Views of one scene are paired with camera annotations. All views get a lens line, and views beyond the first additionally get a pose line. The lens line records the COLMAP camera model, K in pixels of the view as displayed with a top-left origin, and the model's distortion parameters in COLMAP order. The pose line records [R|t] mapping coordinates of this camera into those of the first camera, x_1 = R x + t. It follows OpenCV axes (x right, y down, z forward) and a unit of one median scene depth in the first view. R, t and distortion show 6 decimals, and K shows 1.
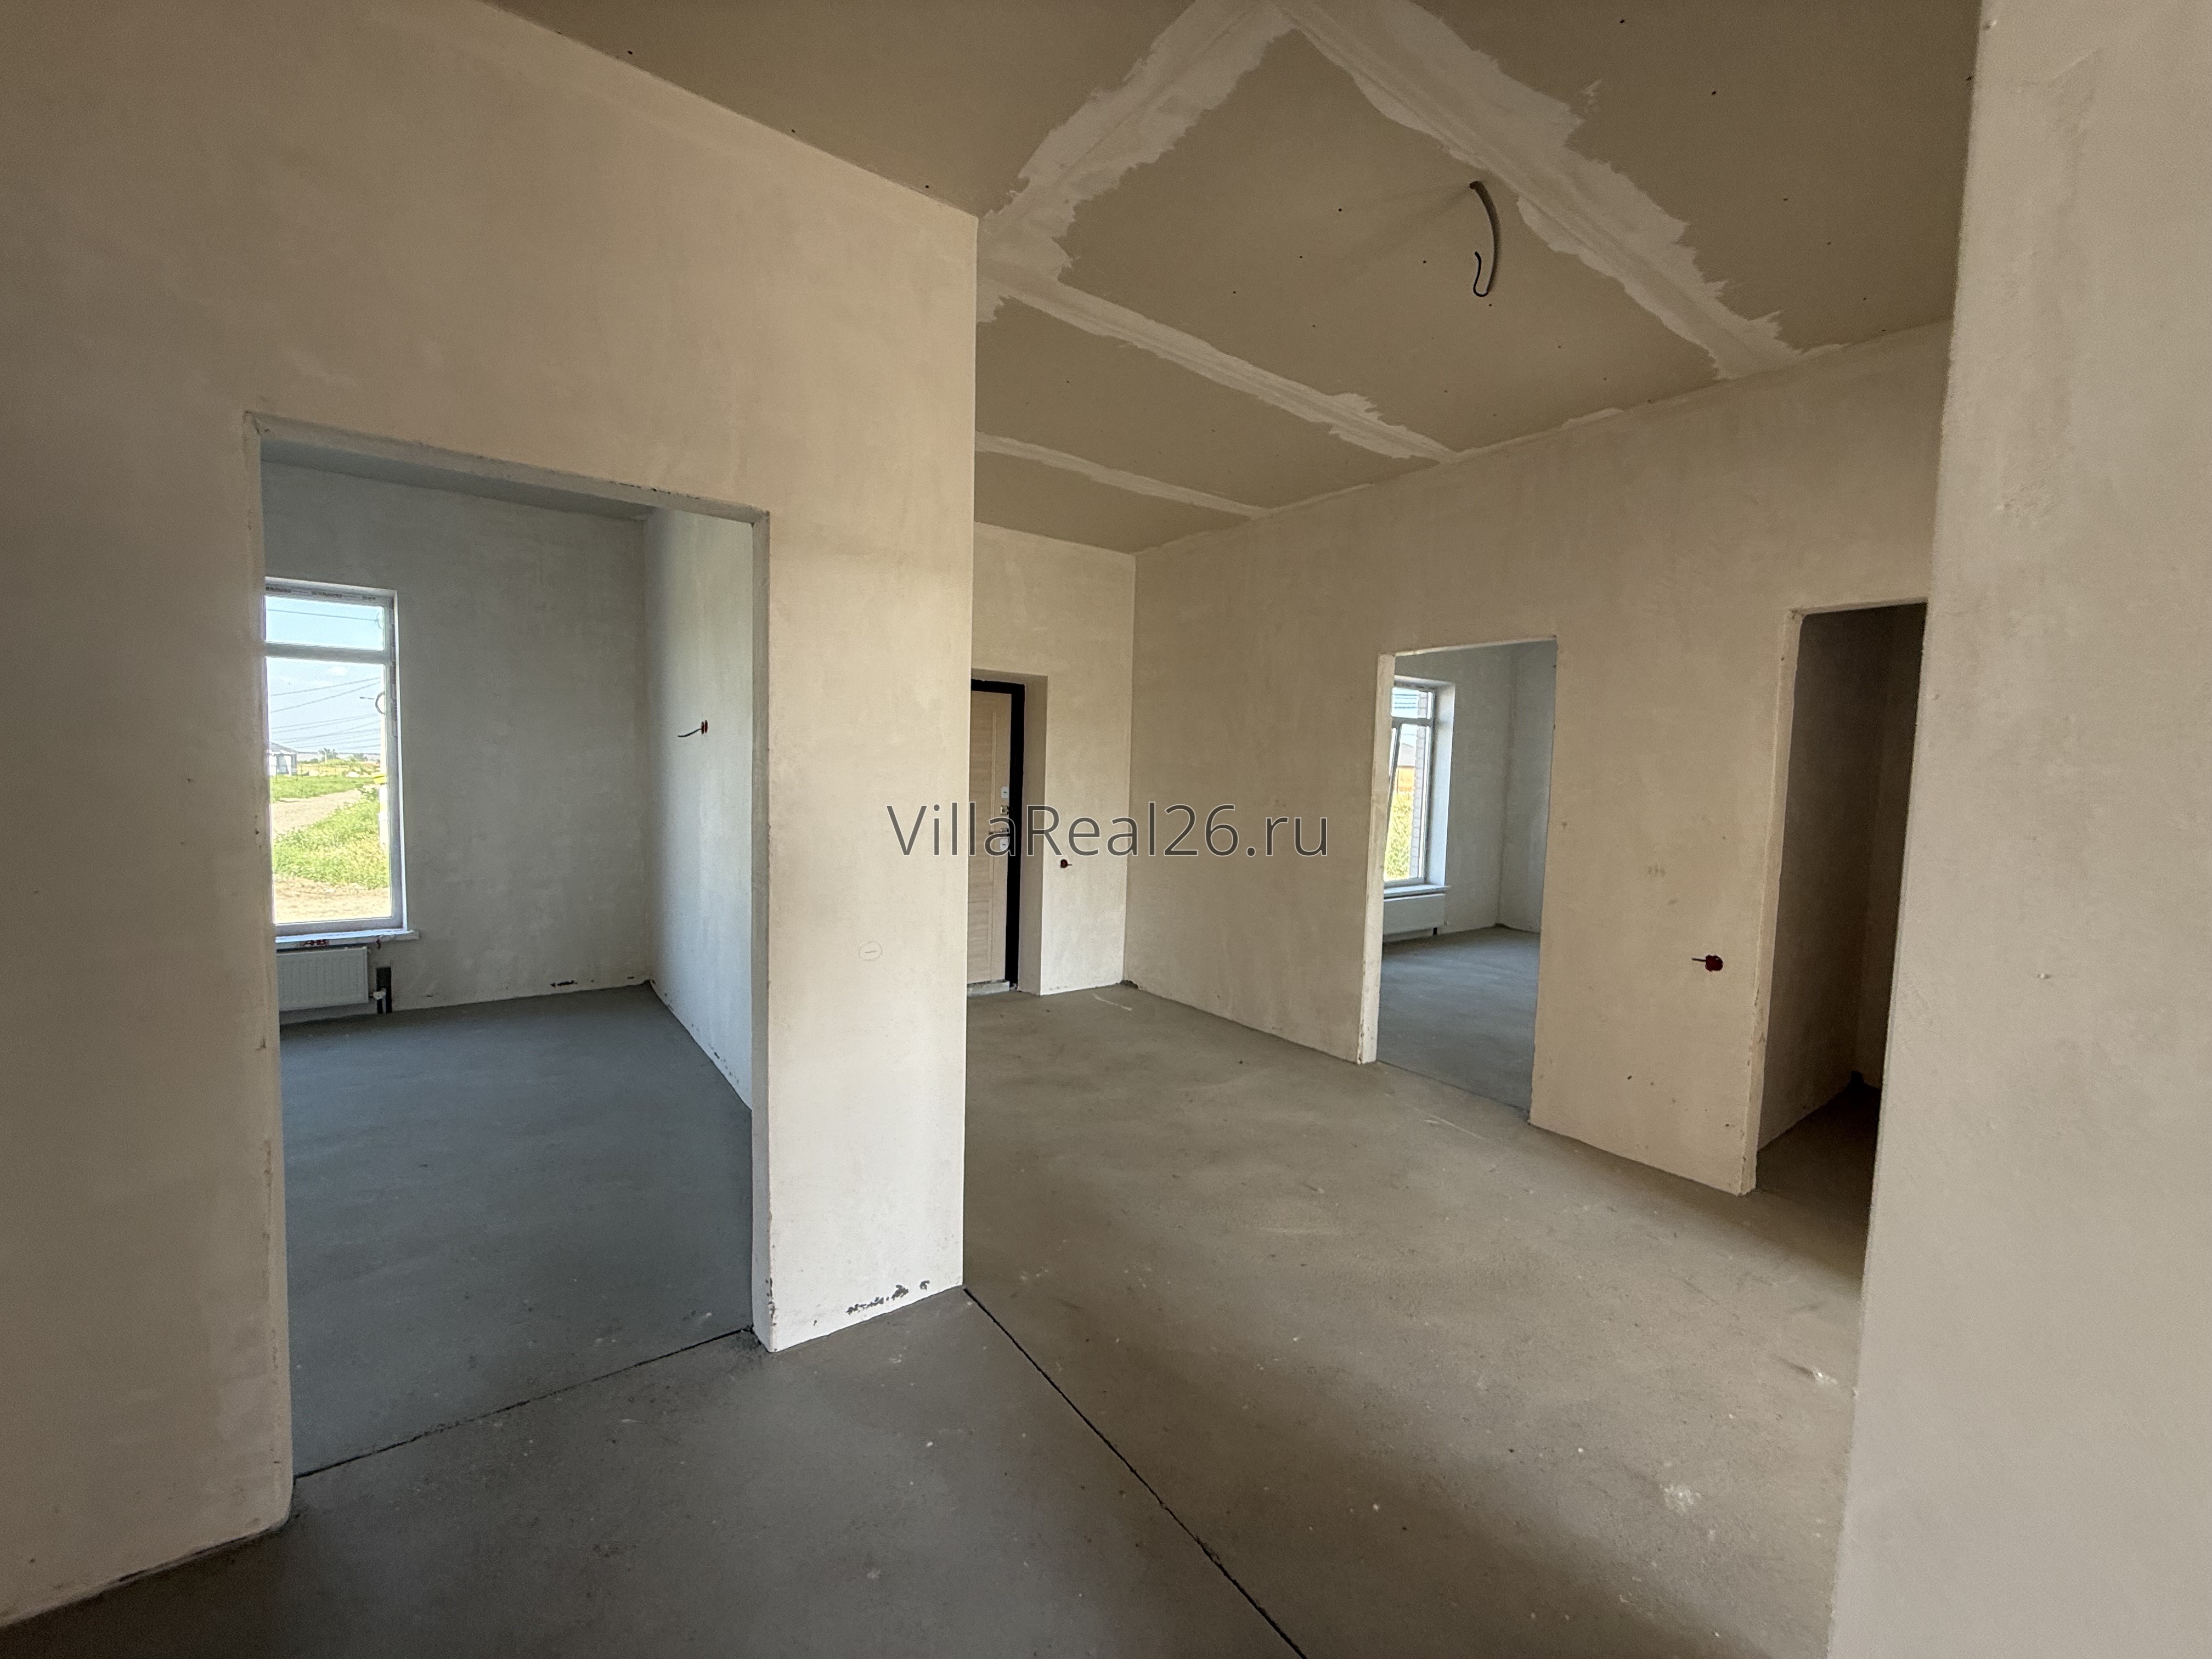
lens RADIAL K [[891.8, 0, 1100.3], [0, 891.8, 826.8], [0, 0, 1]] dist [-0.000056, -0.000164]
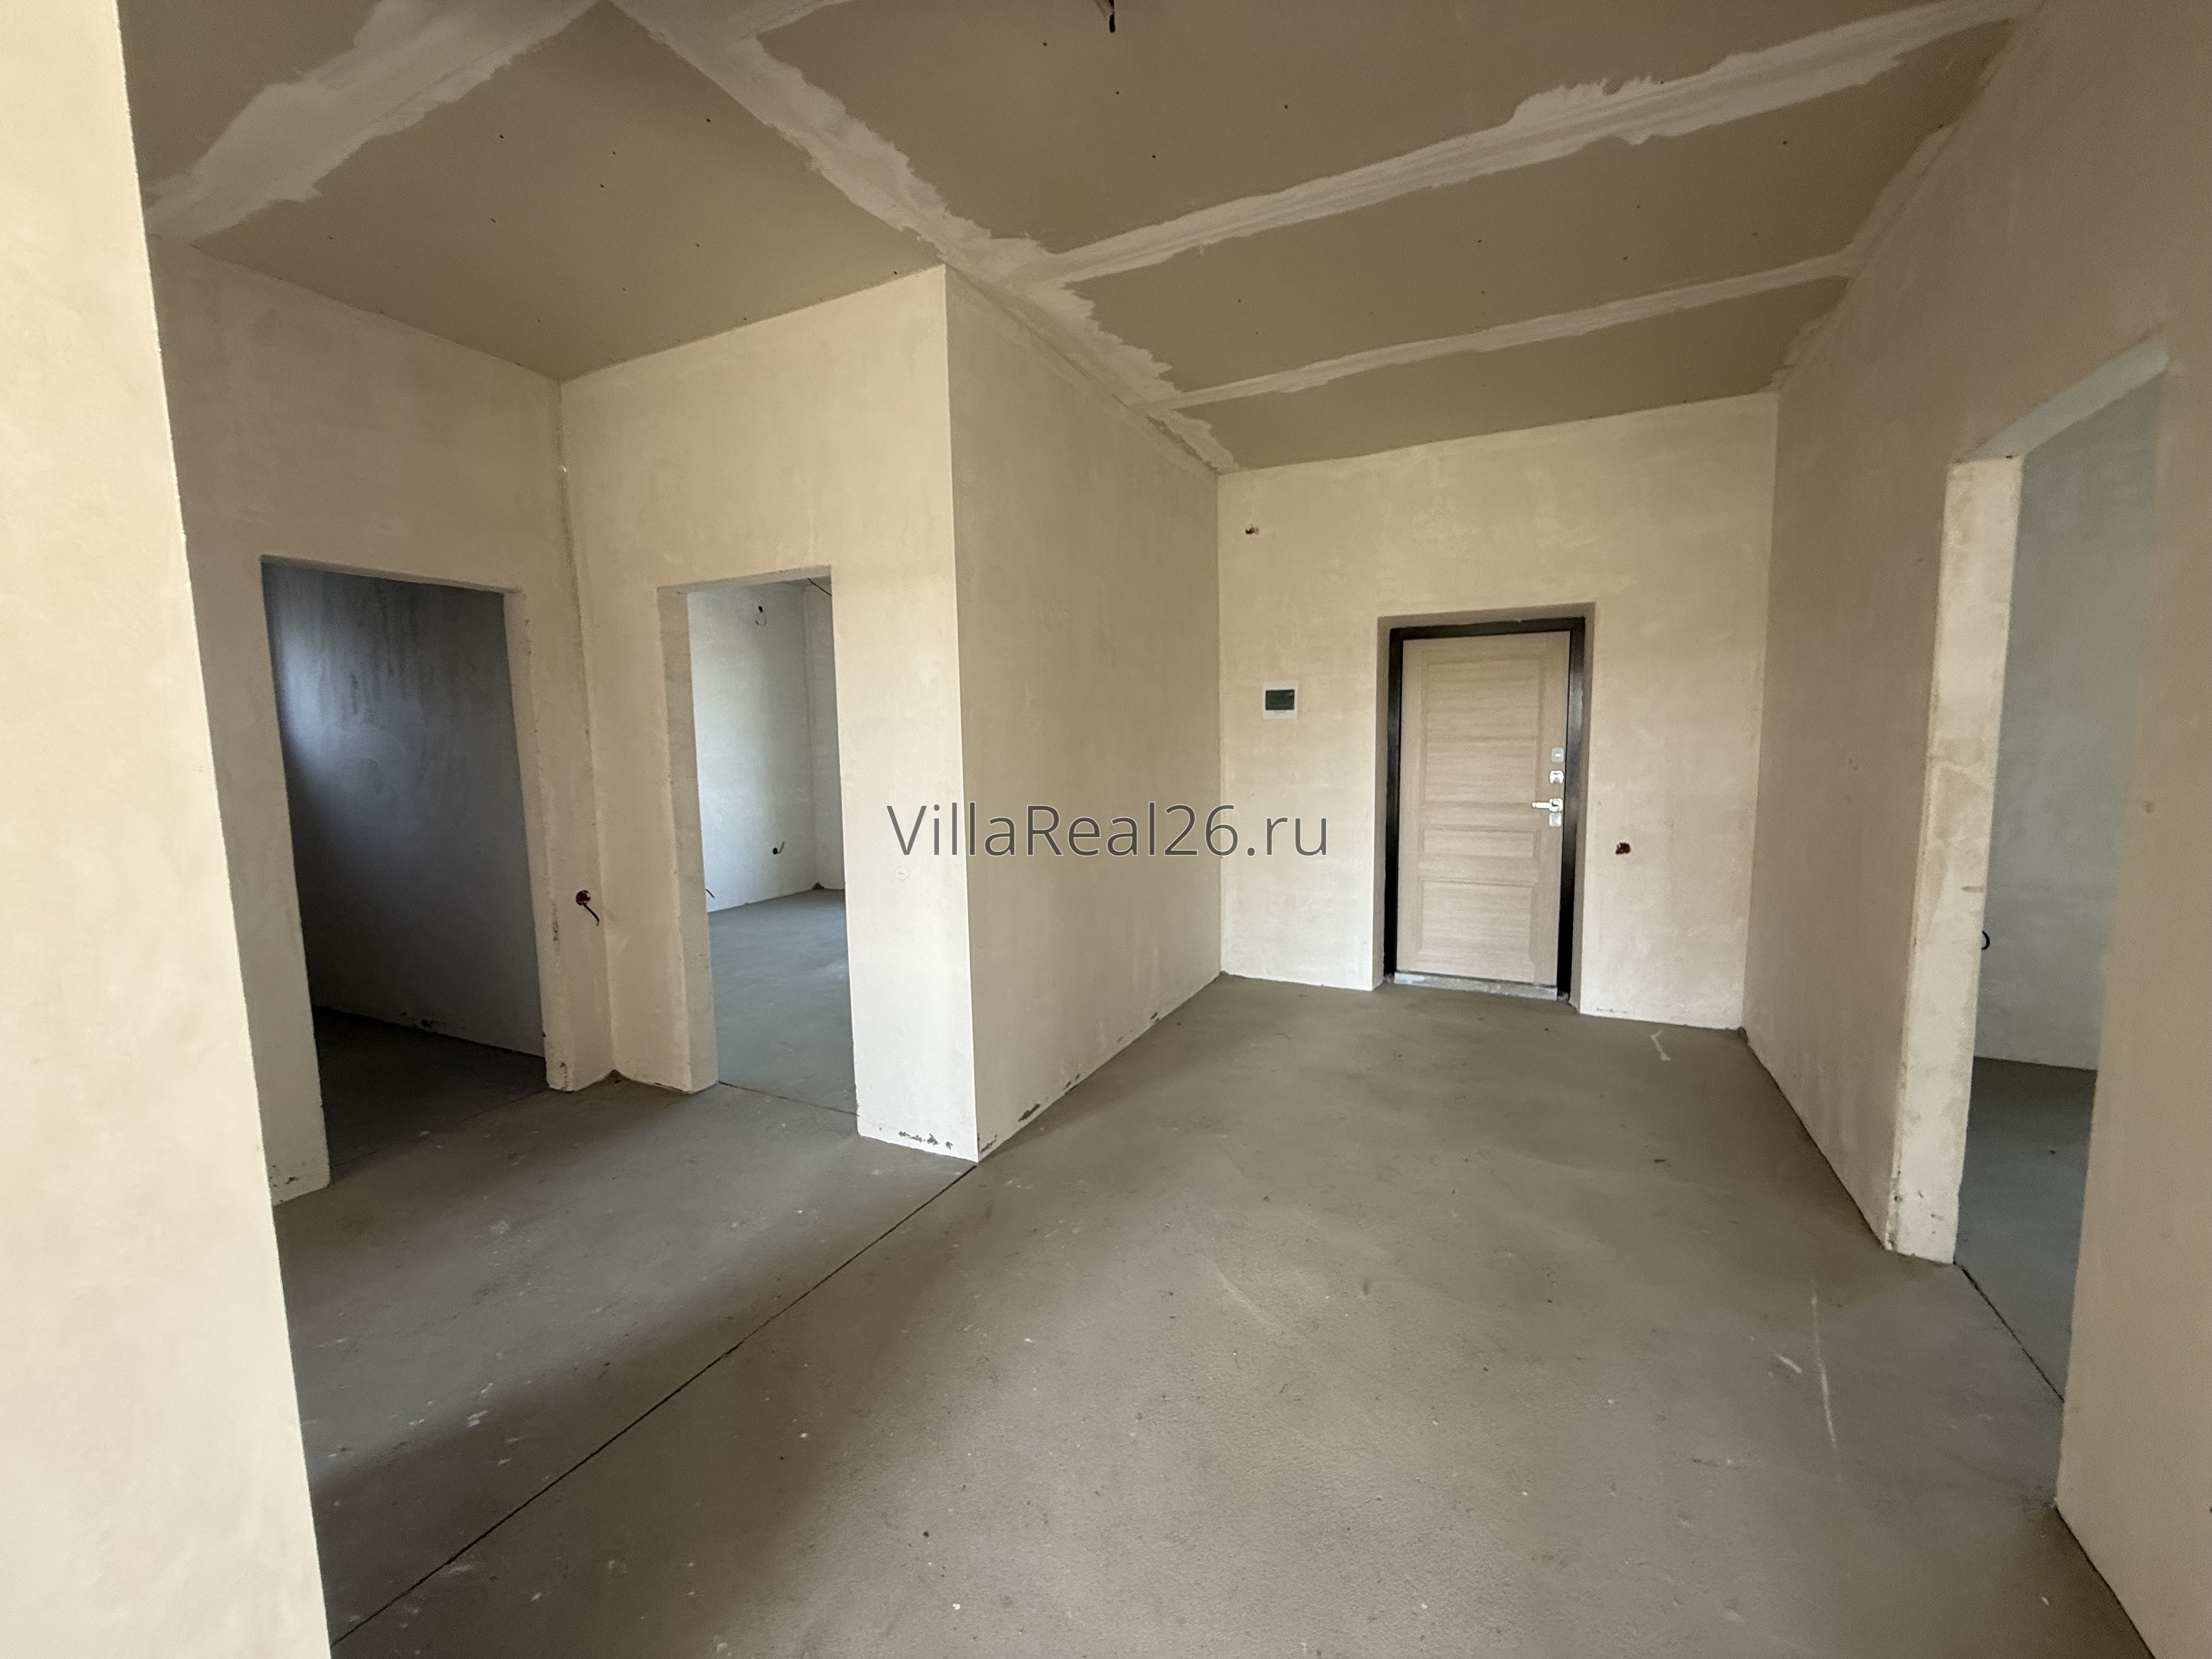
lens RADIAL K [[894.3, 0, 1106.0], [0, 894.3, 829.5], [0, 0, 1]] dist [-0.000664, -0.000371]
pose [[0.451767, 0.055403, -0.890414, 0.531463], [-0.026807, 0.998462, 0.048525, 0.000429], [0.891733, 0.001948, 0.452557, 0.331163]]
